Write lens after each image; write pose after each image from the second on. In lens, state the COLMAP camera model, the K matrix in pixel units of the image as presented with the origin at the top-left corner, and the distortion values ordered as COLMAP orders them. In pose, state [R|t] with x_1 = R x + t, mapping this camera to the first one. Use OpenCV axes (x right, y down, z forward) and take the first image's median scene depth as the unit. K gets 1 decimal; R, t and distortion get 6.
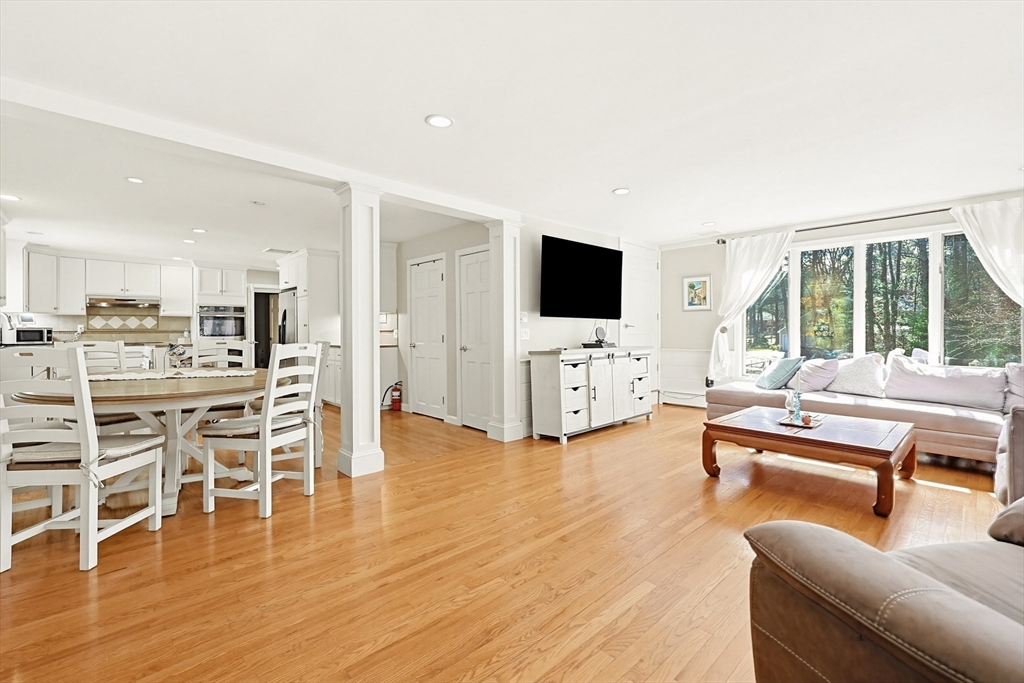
lens RADIAL K [[442.9, 0, 521.8], [0, 442.9, 329.6], [0, 0, 1]] dist [0.001449, -0.000268]
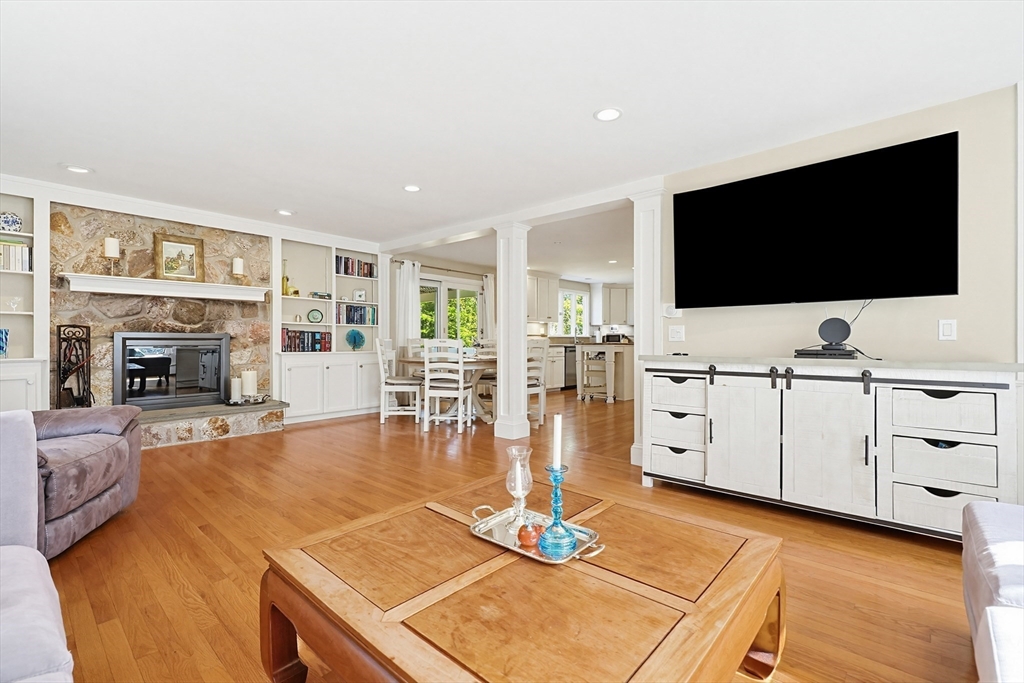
lens RADIAL K [[442.9, 0, 512.1], [0, 442.9, 339.1], [0, 0, 1]] dist [0.001449, -0.000268]
pose [[0.075345, 0.000718, -0.997157, 0.508742], [0.002103, 0.999997, 0.000879, 0.013134], [0.997155, -0.002164, 0.075344, 0.471362]]
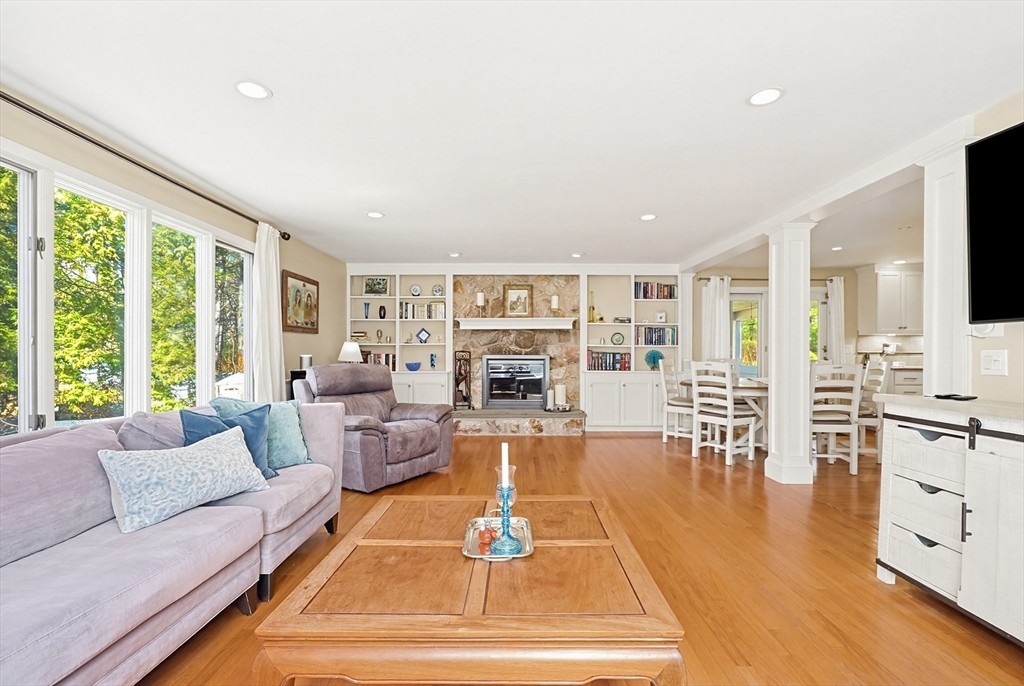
lens RADIAL K [[442.9, 0, 508.1], [0, 442.9, 353.5], [0, 0, 1]] dist [0.001449, -0.000268]
pose [[-0.688072, 0.001442, -0.725641, 0.484255], [0.004022, 0.999990, -0.001827, 0.000038], [0.725631, -0.004175, -0.688071, 0.669198]]
